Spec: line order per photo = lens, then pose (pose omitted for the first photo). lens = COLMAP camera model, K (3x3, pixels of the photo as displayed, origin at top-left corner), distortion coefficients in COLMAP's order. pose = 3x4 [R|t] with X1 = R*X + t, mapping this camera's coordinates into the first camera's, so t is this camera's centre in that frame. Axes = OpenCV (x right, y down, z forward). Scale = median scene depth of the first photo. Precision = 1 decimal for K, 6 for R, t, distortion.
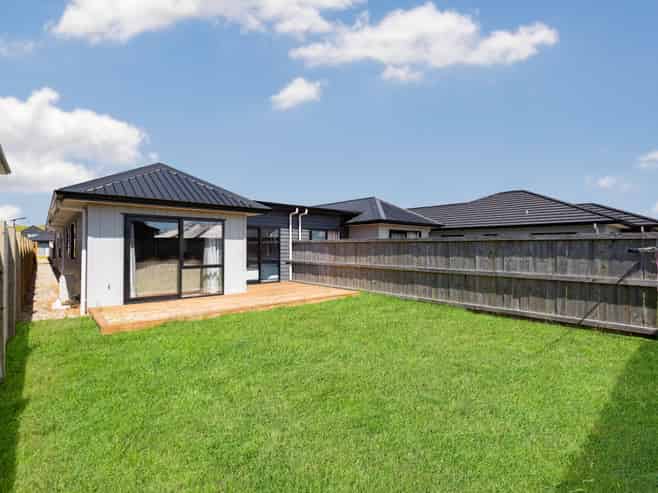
lens RADIAL K [[333.8, 0, 329.0], [0, 333.8, 246.5], [0, 0, 1]] dist [-0.000088, -0.001032]
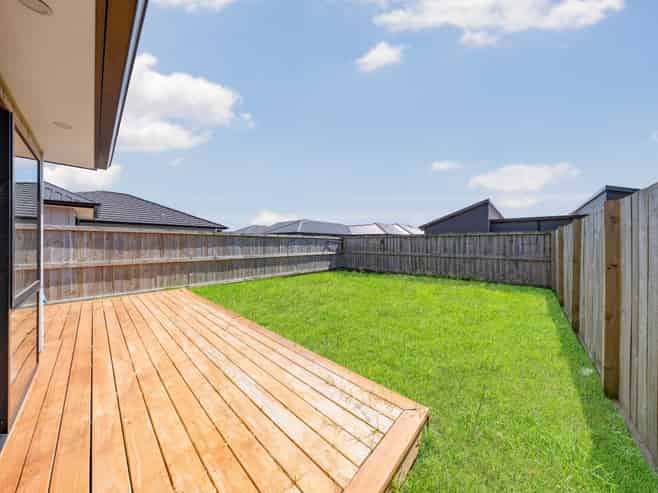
lens RADIAL K [[216.1, 0, 329.0], [0, 216.1, 246.5], [0, 0, 1]] dist [-0.000021, -0.000038]
pose [[-0.116395, -0.014601, 0.993096, -0.582054], [-0.005389, 0.999887, 0.014069, 0.013233], [-0.993188, -0.003714, -0.116461, 0.740922]]
